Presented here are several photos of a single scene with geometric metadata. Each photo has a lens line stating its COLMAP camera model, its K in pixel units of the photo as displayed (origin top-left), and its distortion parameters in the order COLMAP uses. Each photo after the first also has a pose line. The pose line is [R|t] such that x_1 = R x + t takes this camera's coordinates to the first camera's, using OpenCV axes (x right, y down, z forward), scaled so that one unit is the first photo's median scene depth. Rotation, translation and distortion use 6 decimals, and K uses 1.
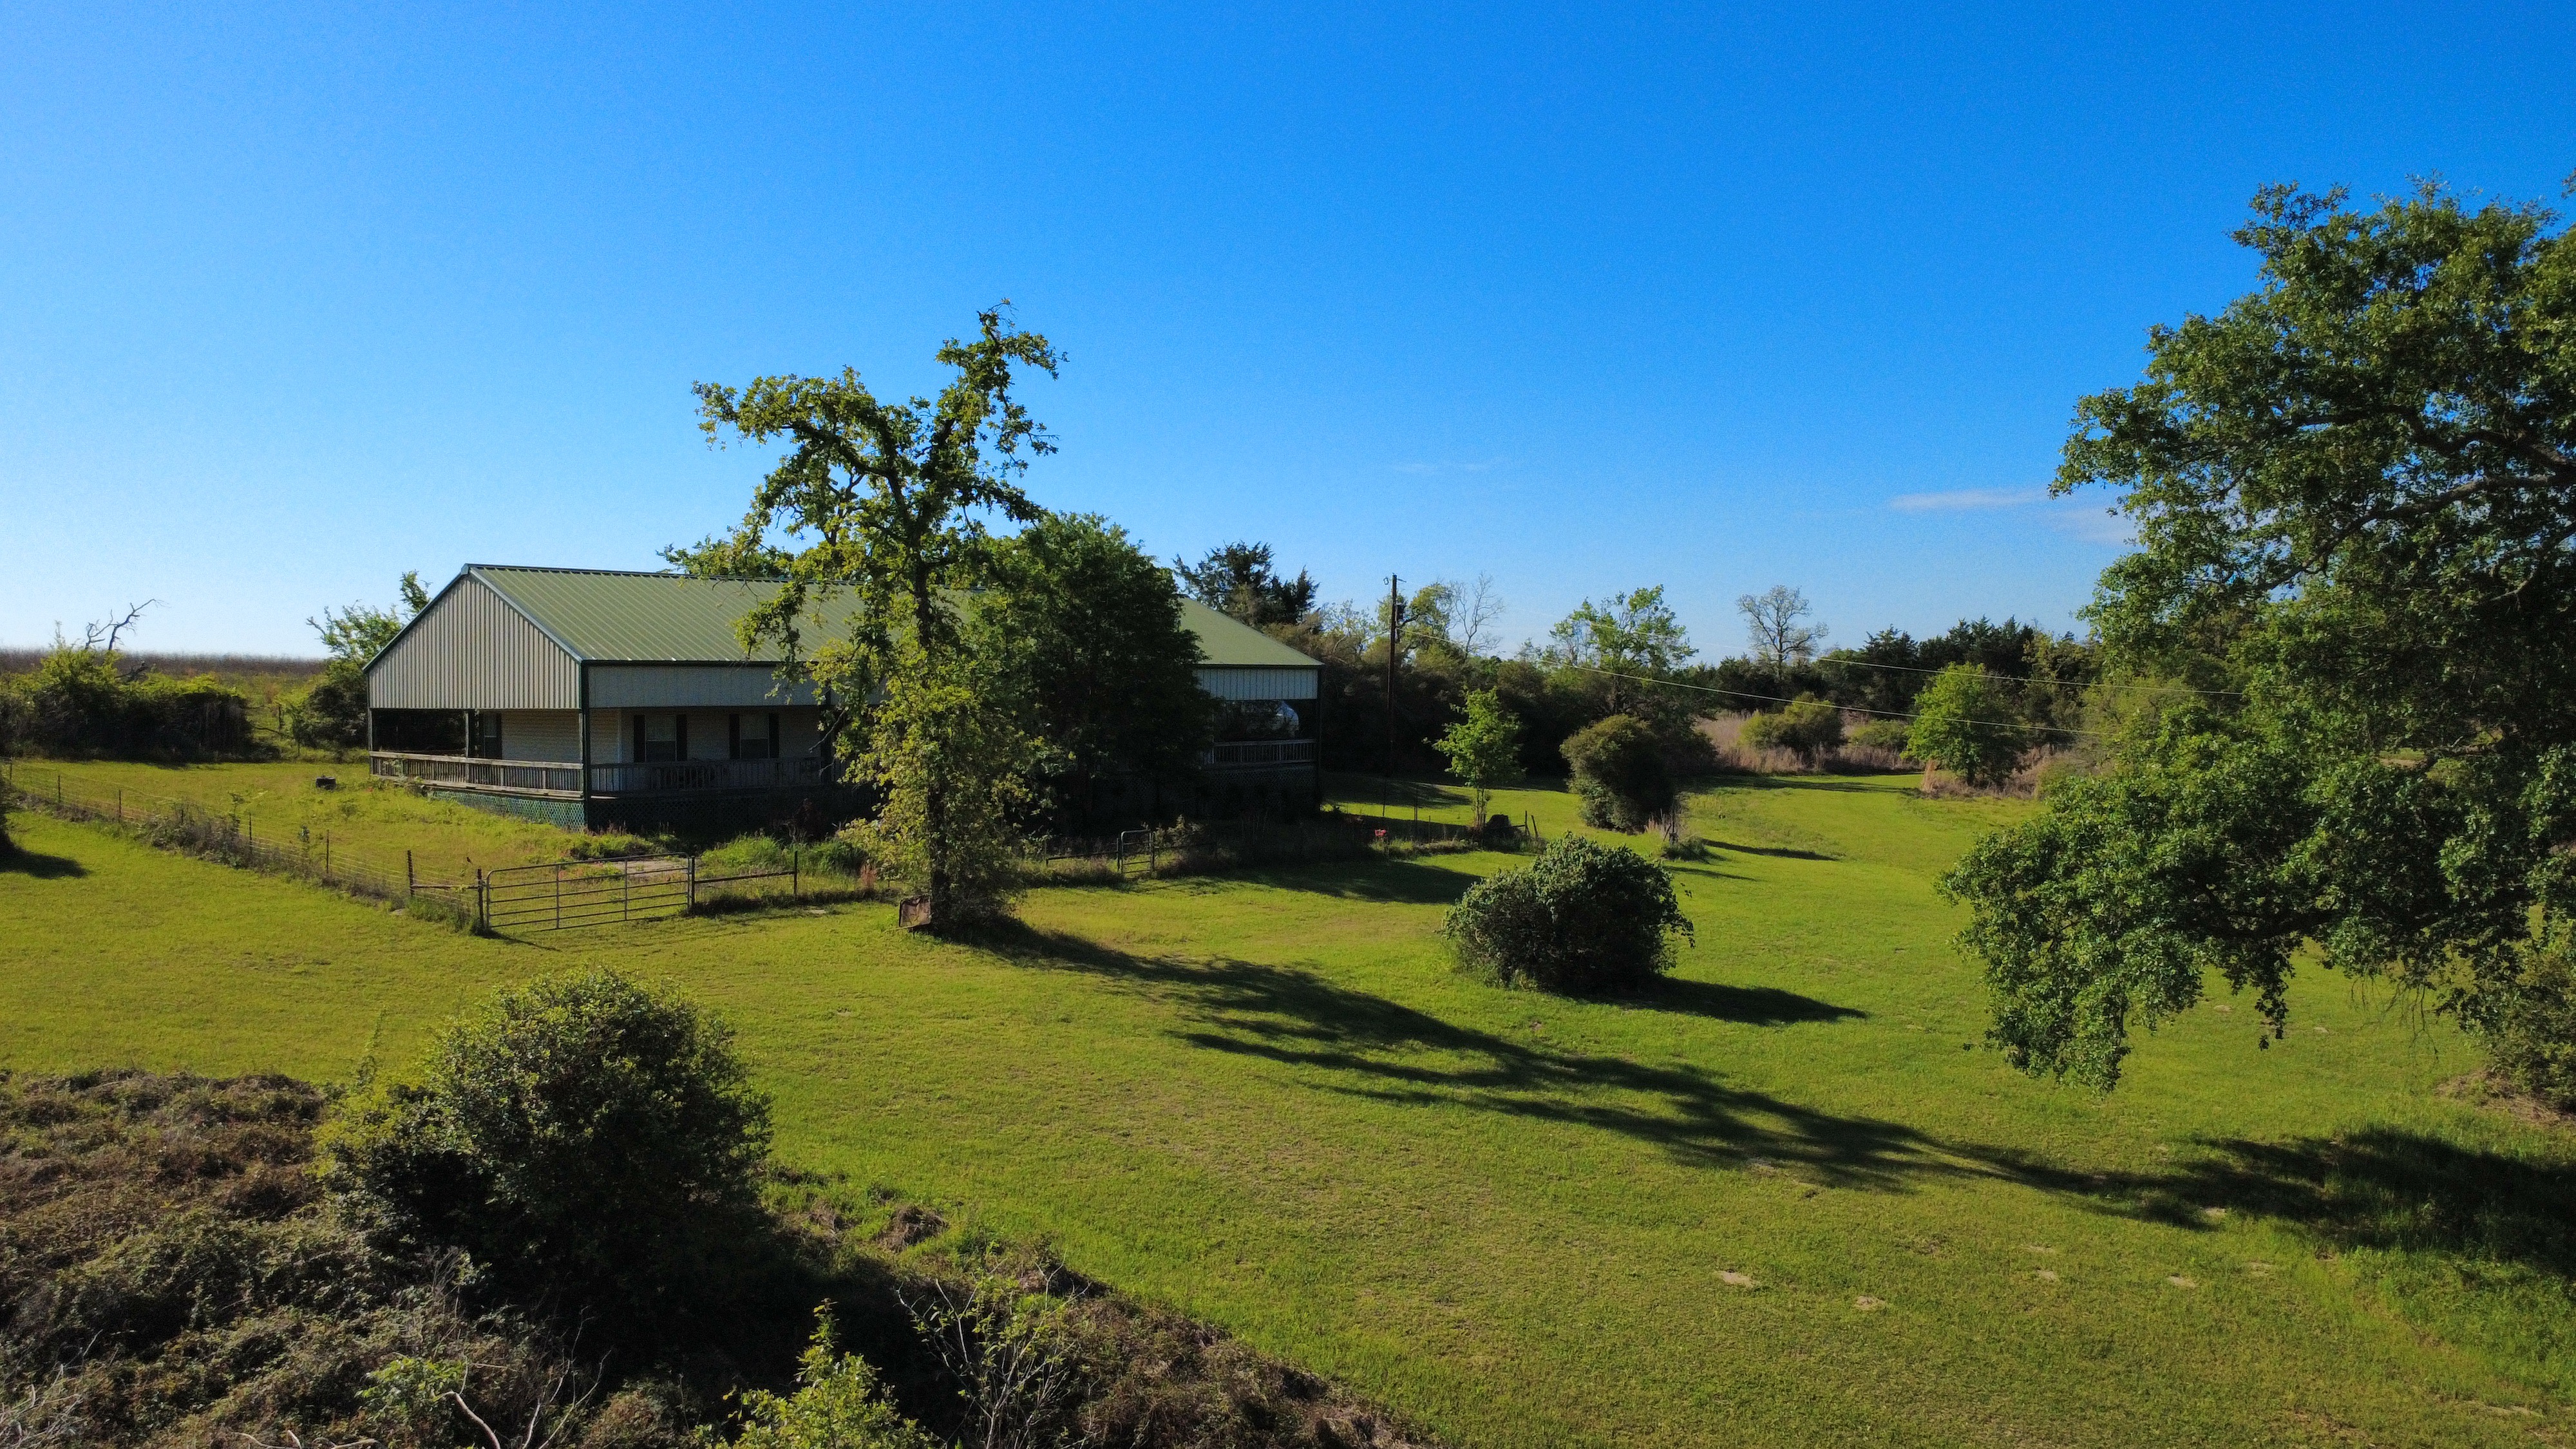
lens RADIAL K [[1867.4, 0, 1289.1], [0, 1867.4, 720.2], [0, 0, 1]] dist [-0.004203, 0.014840]
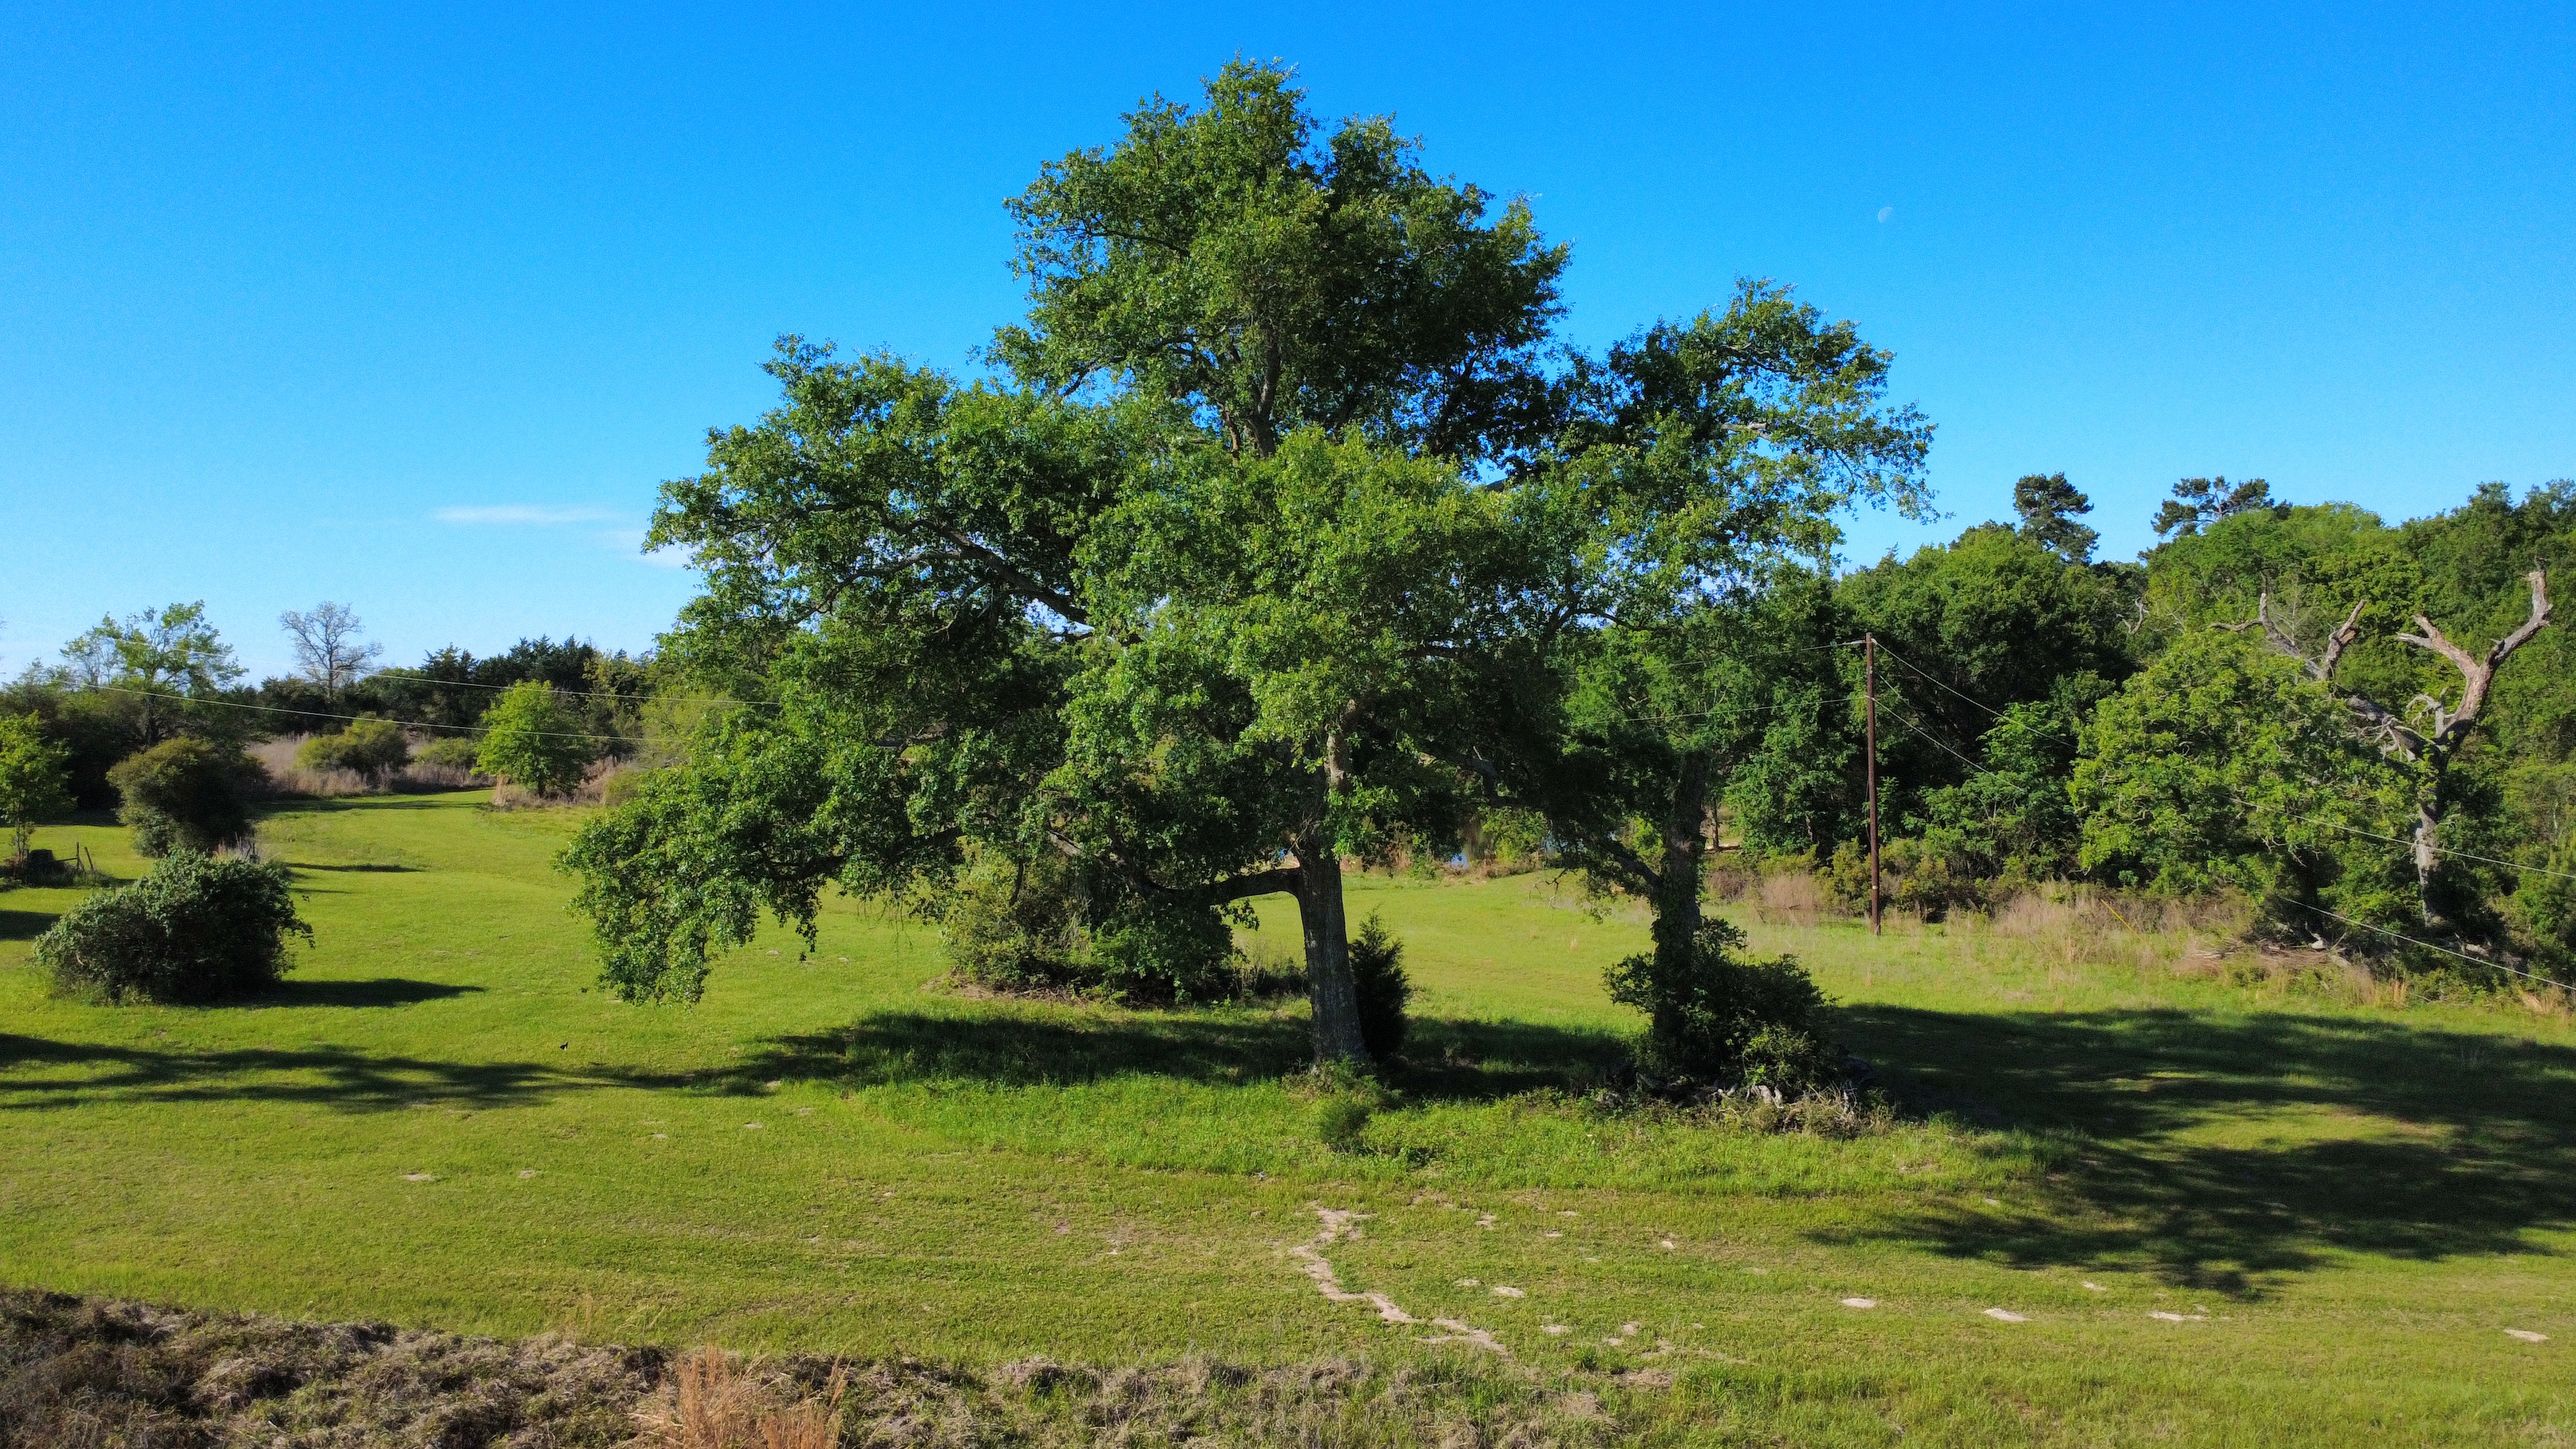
lens RADIAL K [[1867.4, 0, 1288.4], [0, 1867.4, 724.6], [0, 0, 1]] dist [-0.004203, 0.014840]
pose [[0.739119, -0.026839, 0.673040, -0.122035], [0.031375, 0.999493, 0.005401, 0.007456], [-0.672844, 0.017125, 0.739587, -0.237036]]
